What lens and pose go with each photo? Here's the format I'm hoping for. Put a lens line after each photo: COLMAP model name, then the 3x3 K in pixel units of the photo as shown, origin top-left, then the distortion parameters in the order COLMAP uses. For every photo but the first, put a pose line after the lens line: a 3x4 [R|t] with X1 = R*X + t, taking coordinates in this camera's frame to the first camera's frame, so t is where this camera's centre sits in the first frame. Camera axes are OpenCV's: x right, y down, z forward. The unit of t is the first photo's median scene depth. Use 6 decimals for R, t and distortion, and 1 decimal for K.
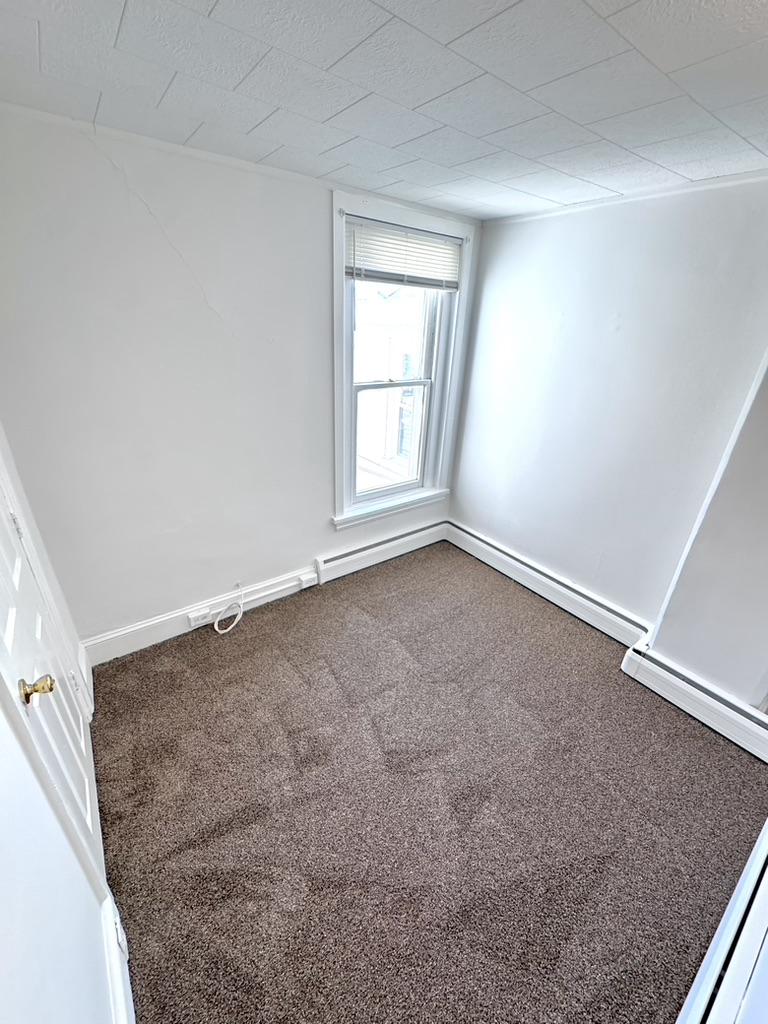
lens RADIAL K [[405.2, 0, 384.0], [0, 405.2, 512.0], [0, 0, 1]] dist [-0.002178, -0.000222]
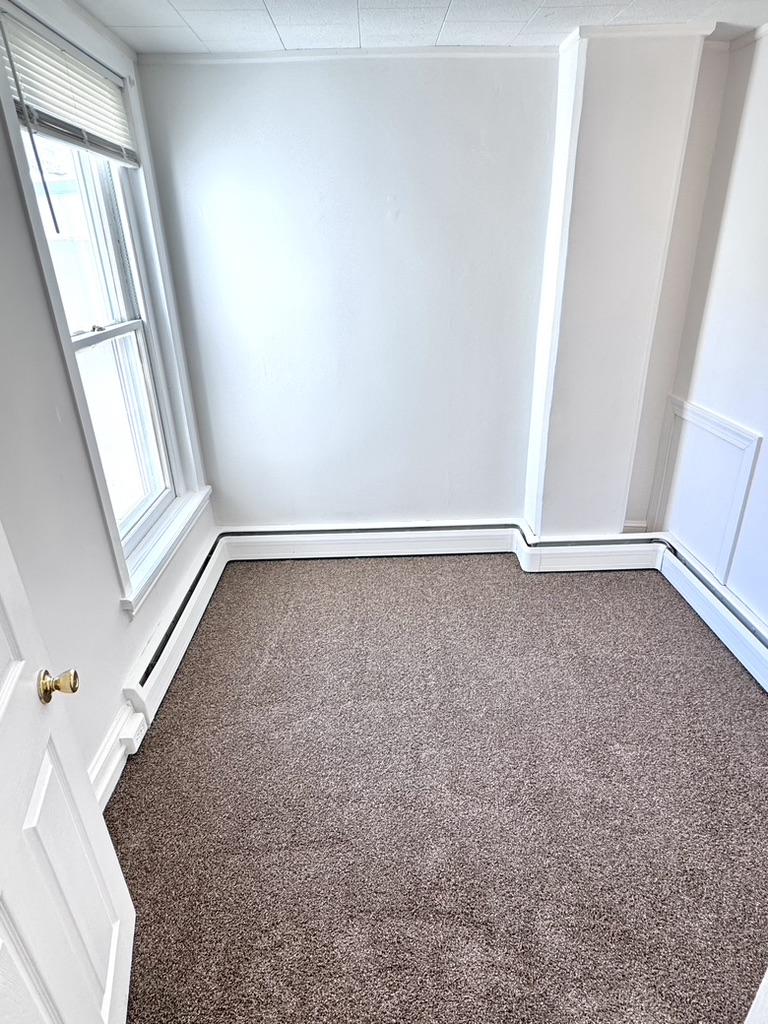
lens RADIAL K [[563.2, 0, 384.0], [0, 563.2, 512.0], [0, 0, 1]] dist [-0.002542, -0.000374]
pose [[0.578967, -0.391278, 0.715332, -0.430858], [0.390864, 0.903141, 0.177654, -0.089329], [-0.715558, 0.176742, 0.675825, 0.272463]]
